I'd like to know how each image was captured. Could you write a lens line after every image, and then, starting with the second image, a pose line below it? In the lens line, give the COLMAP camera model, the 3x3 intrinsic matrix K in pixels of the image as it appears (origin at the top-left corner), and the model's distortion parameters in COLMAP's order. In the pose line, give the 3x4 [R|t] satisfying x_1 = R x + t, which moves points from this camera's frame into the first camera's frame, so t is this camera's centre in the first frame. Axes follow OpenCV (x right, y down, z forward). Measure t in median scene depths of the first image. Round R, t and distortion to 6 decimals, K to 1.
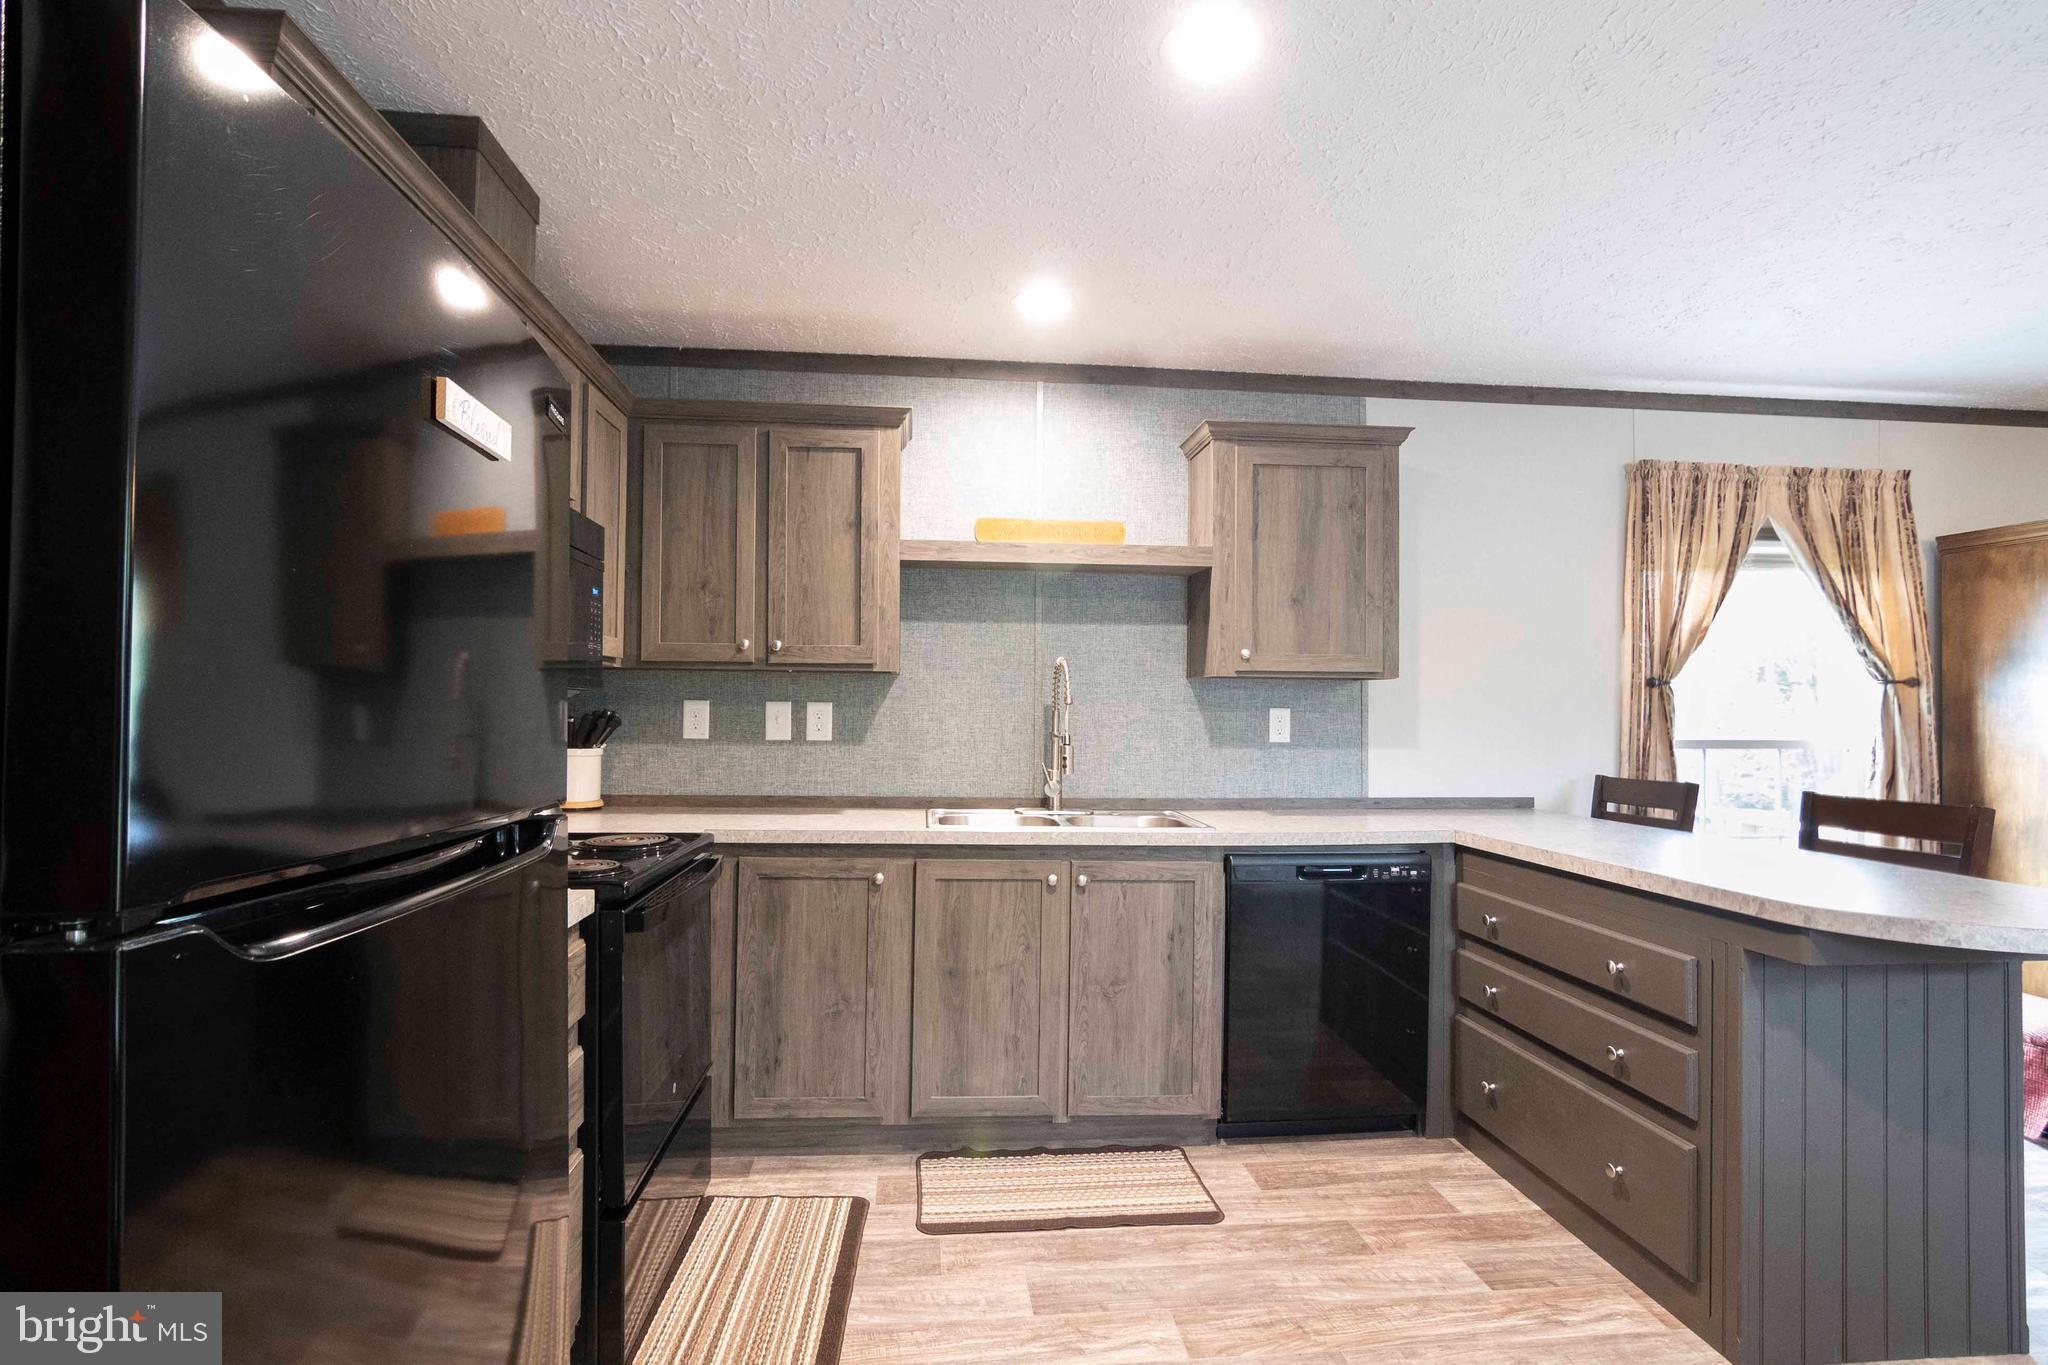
lens RADIAL K [[1007.9, 0, 1011.7], [0, 1007.9, 690.9], [0, 0, 1]] dist [-0.031242, 0.009545]
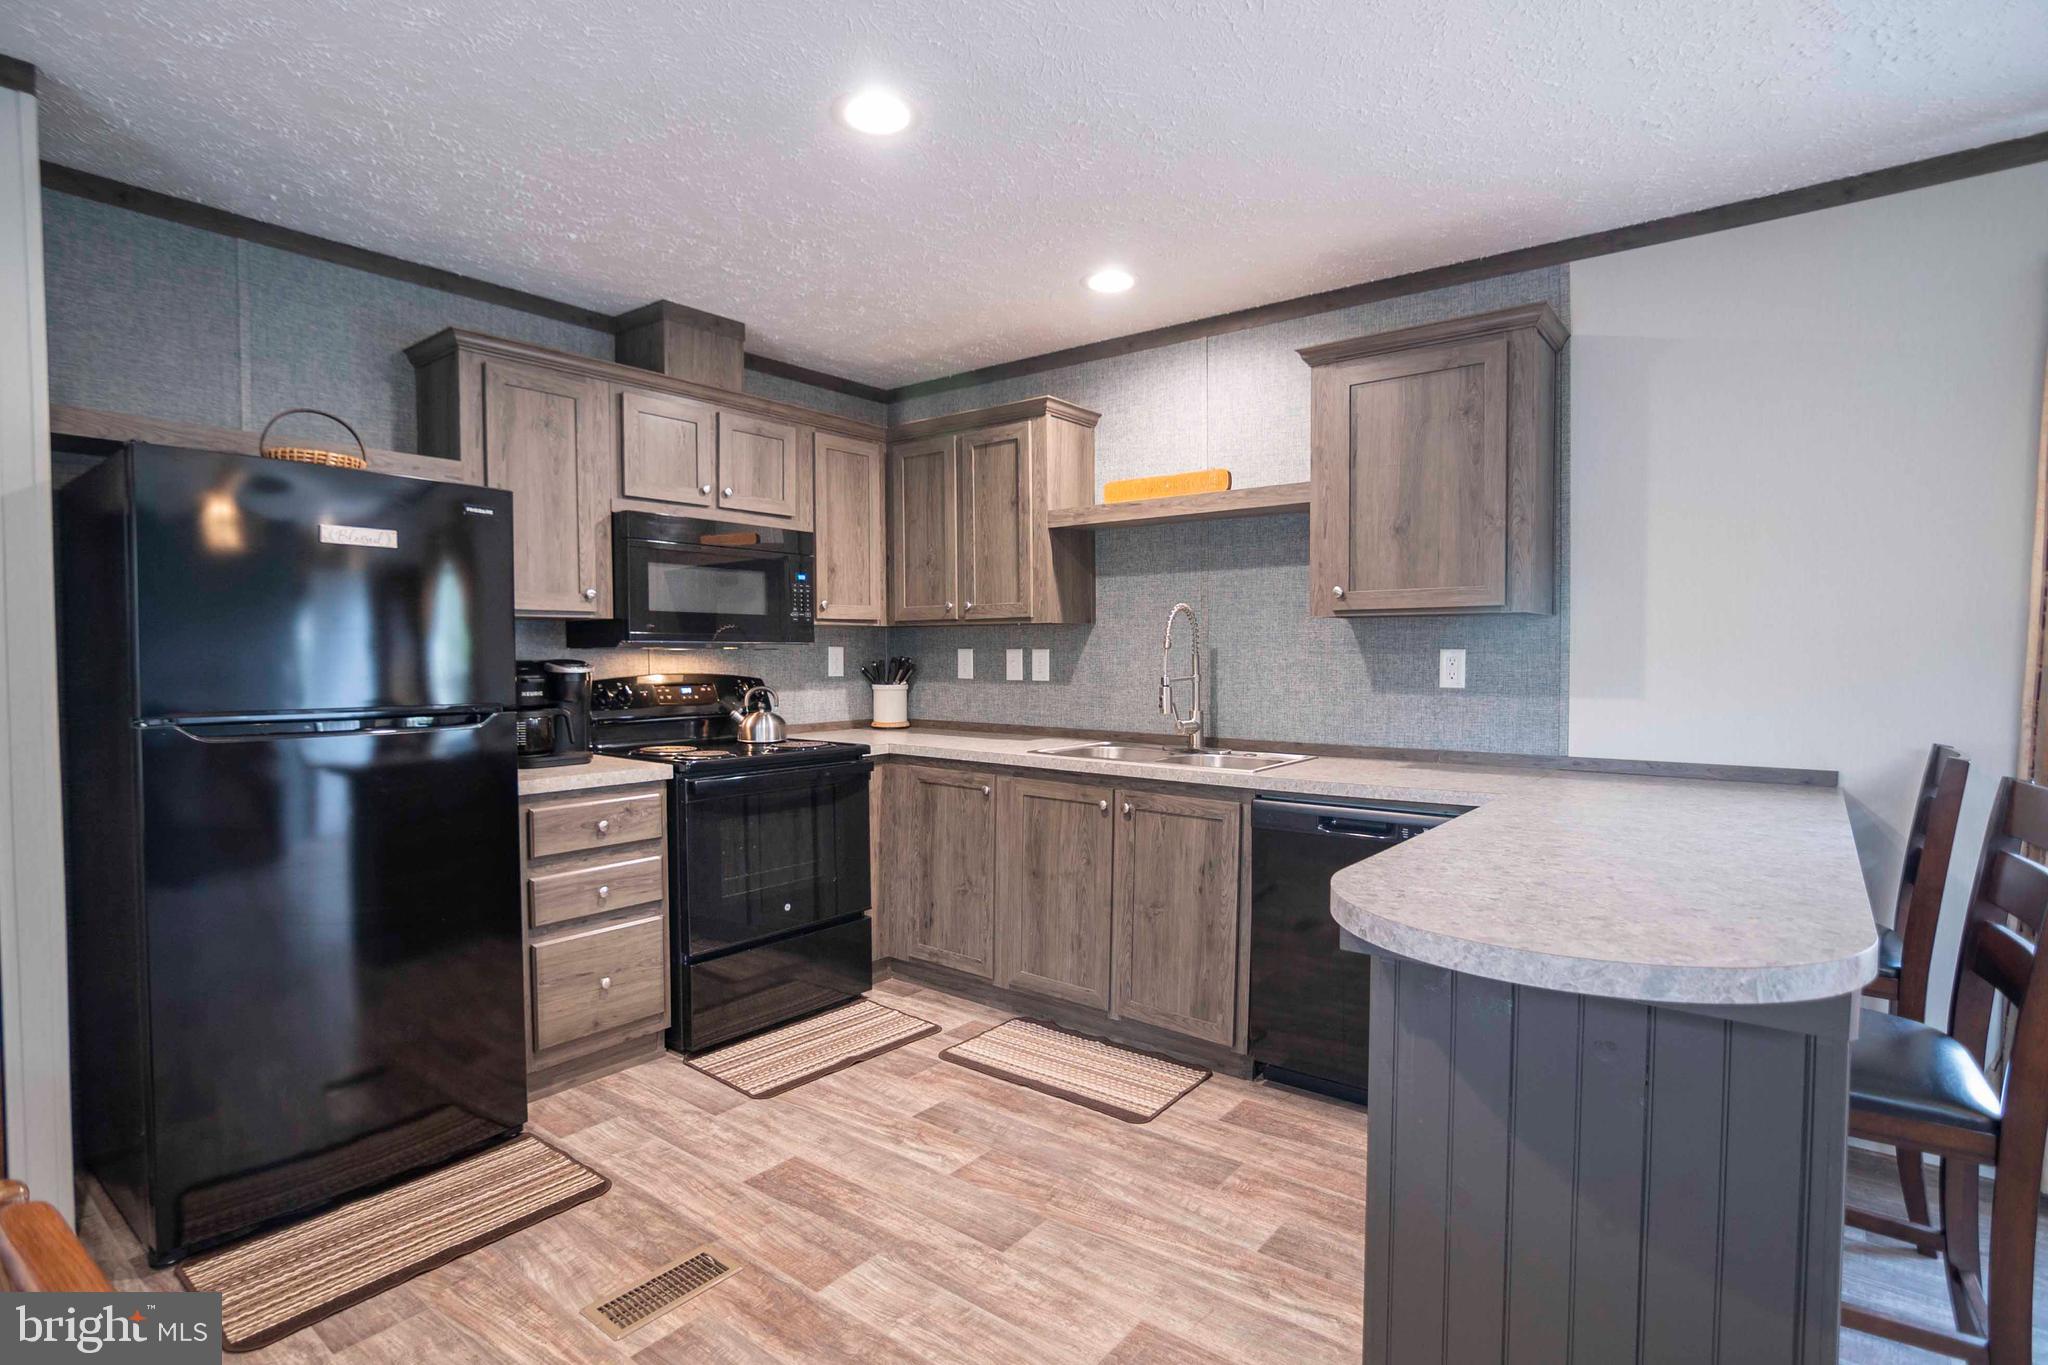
lens RADIAL K [[1007.9, 0, 1011.7], [0, 1007.9, 690.9], [0, 0, 1]] dist [-0.031242, 0.009545]
pose [[0.721451, 0.016200, -0.692276, 0.659165], [0.021534, 0.998718, 0.045812, 0.005576], [0.692131, -0.047958, 0.720177, 0.108056]]
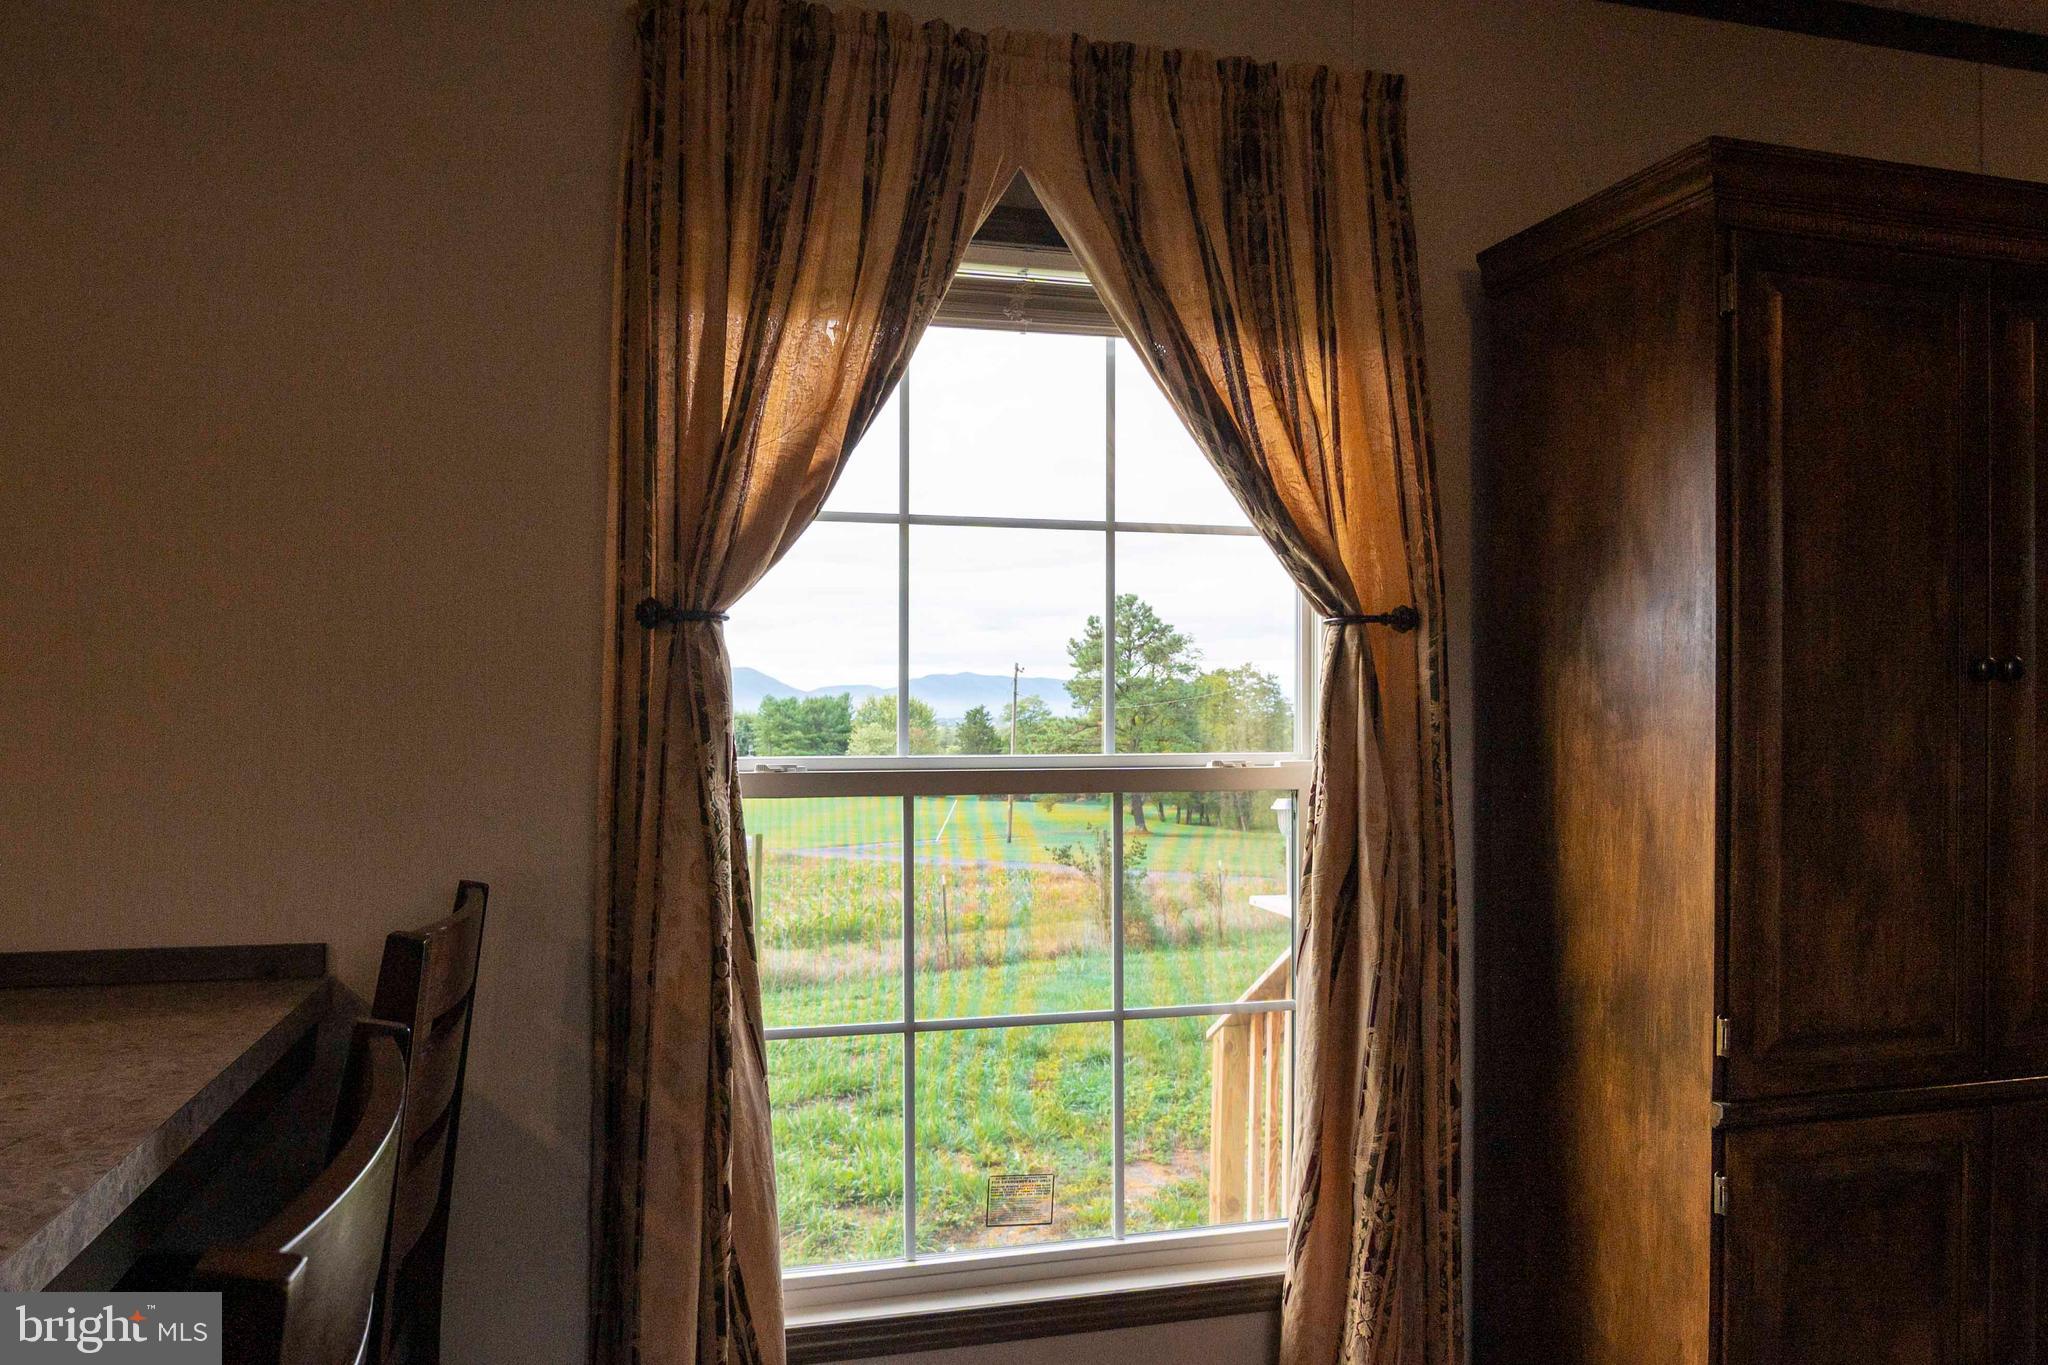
lens RADIAL K [[1434.3, 0, 996.5], [0, 1434.3, 699.4], [0, 0, 1]] dist [-0.029806, 0.005687]
pose [[0.986716, -0.005242, 0.162368, 0.759146], [0.003009, 0.999898, 0.013995, 0.017234], [-0.162424, -0.013320, 0.986631, 0.538140]]
